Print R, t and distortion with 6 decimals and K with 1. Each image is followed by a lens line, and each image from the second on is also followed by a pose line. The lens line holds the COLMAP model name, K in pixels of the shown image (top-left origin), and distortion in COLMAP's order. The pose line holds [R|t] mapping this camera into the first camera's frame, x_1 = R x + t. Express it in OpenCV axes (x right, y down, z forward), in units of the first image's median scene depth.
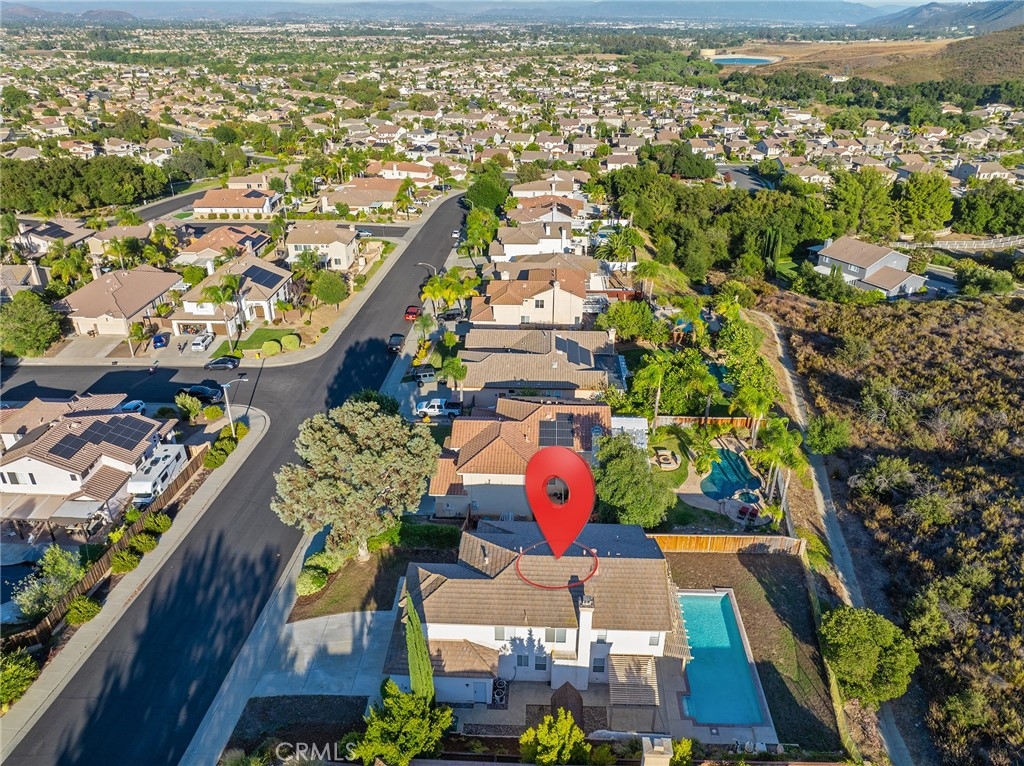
lens RADIAL K [[725.9, 0, 517.1], [0, 725.9, 381.3], [0, 0, 1]] dist [-0.042403, -0.001867]
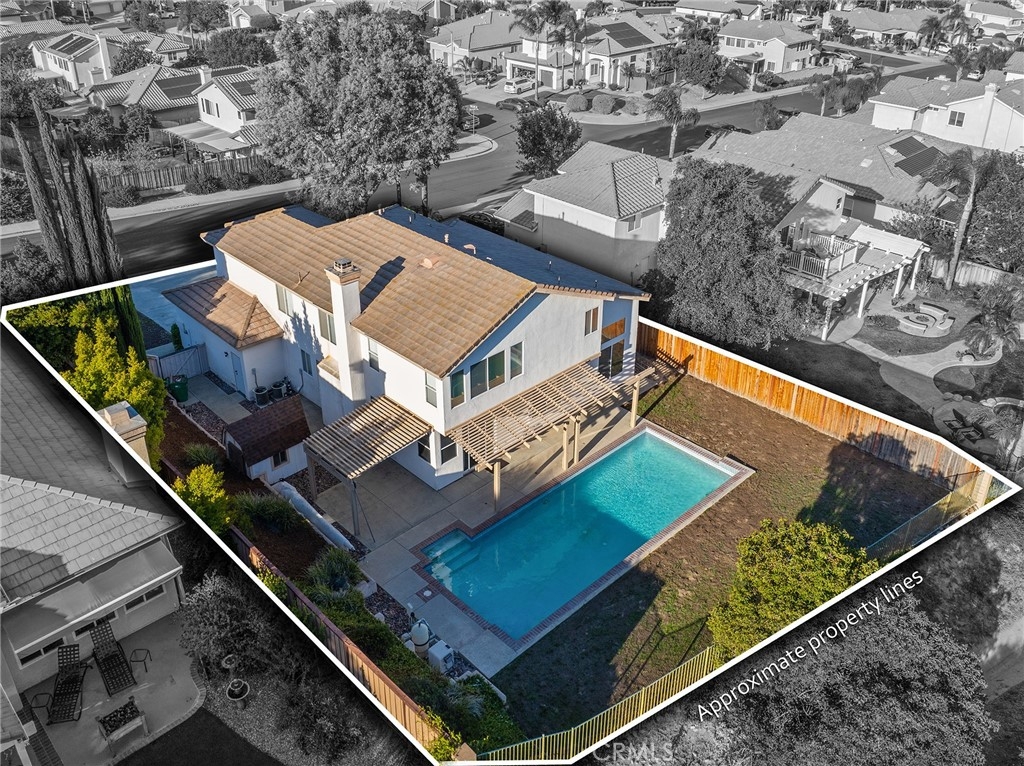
lens RADIAL K [[869.1, 0, 512.2], [0, 869.1, 316.0], [0, 0, 1]] dist [0.008166, -0.108659]
pose [[0.726082, 0.311990, -0.612753, 0.412140], [-0.314344, 0.943175, 0.107746, 0.145265], [0.611549, 0.114383, 0.782895, 0.351486]]
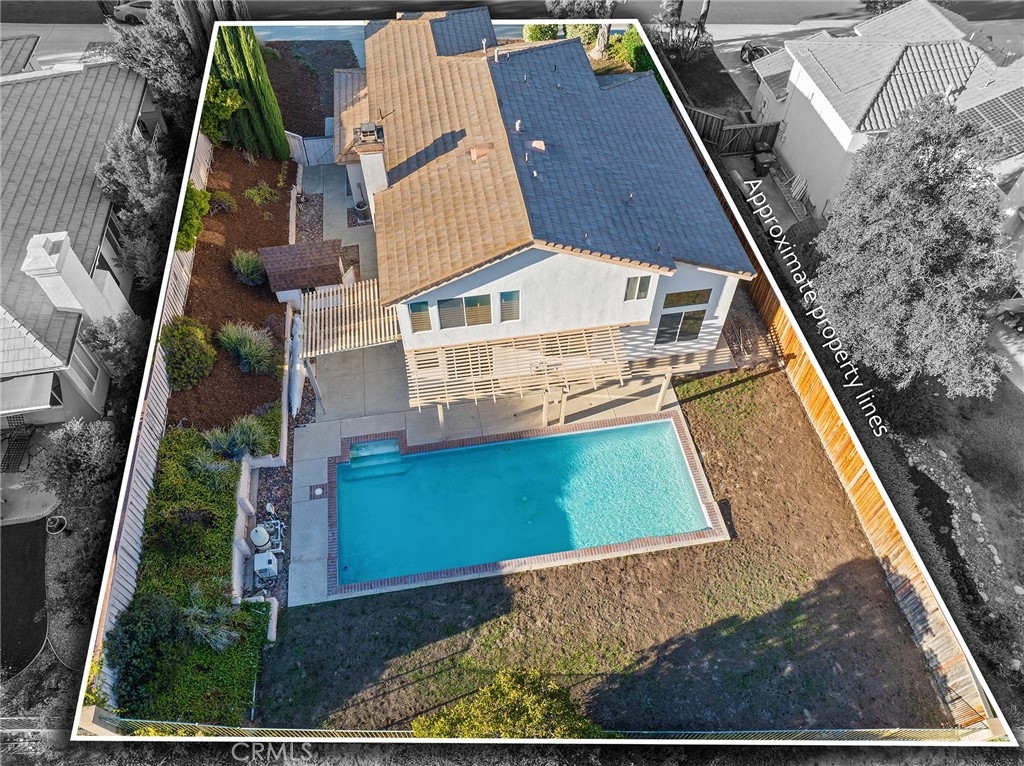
lens RADIAL K [[718.8, 0, 518.2], [0, 718.8, 387.3], [0, 0, 1]] dist [-0.027114, 0.000070]
pose [[0.204232, 0.786272, -0.583152, 0.360029], [-0.445516, 0.605096, 0.659830, 0.020781], [0.871668, 0.125045, 0.473876, 0.568336]]
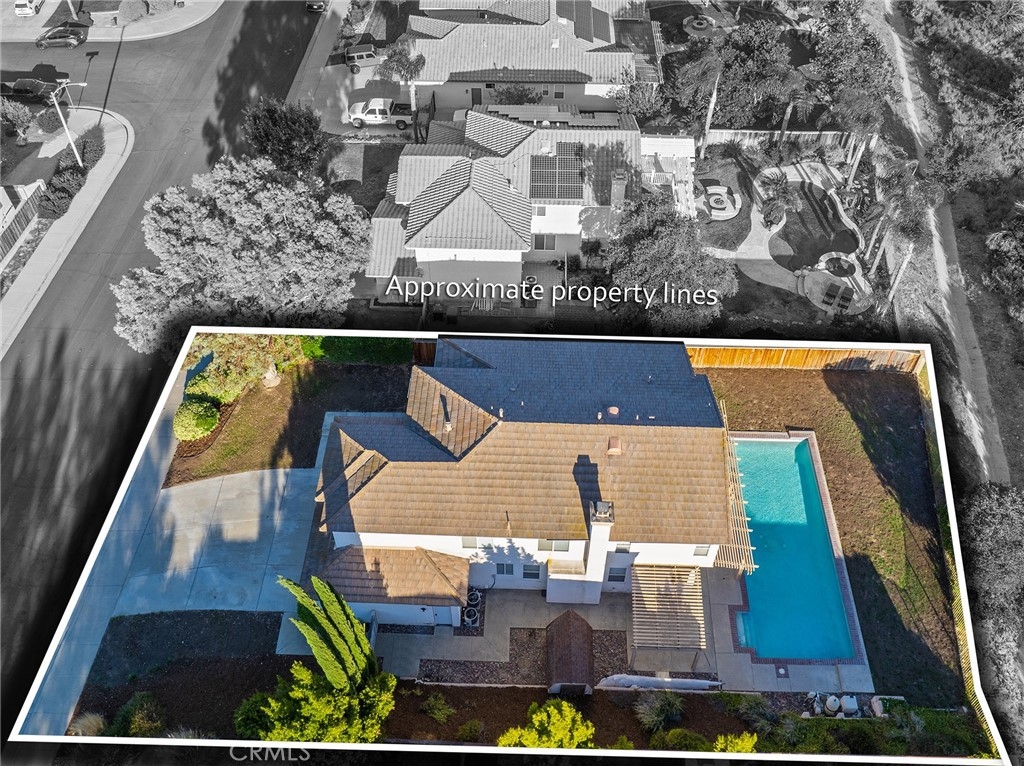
lens RADIAL K [[898.7, 0, 507.3], [0, 898.7, 301.3], [0, 0, 1]] dist [-0.038040, -0.008549]
pose [[0.999963, -0.008541, -0.000411, 0.008668], [0.008206, 0.945042, 0.326846, -0.086362], [-0.002403, -0.326838, 0.945077, 0.199588]]
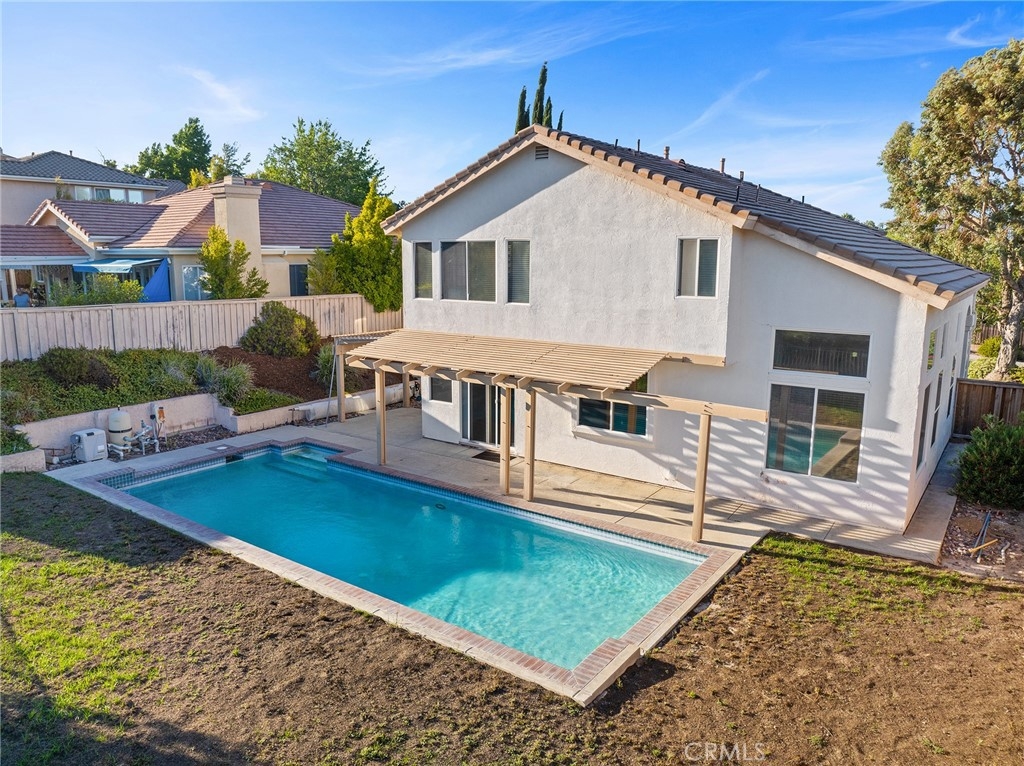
lens RADIAL K [[725.9, 0, 517.1], [0, 725.9, 381.3], [0, 0, 1]] dist [-0.042403, -0.001867]
pose [[-0.547735, 0.143890, -0.824186, 0.333650], [-0.384251, 0.831796, 0.400582, 0.153312], [0.743194, 0.536107, -0.400314, 0.826071]]
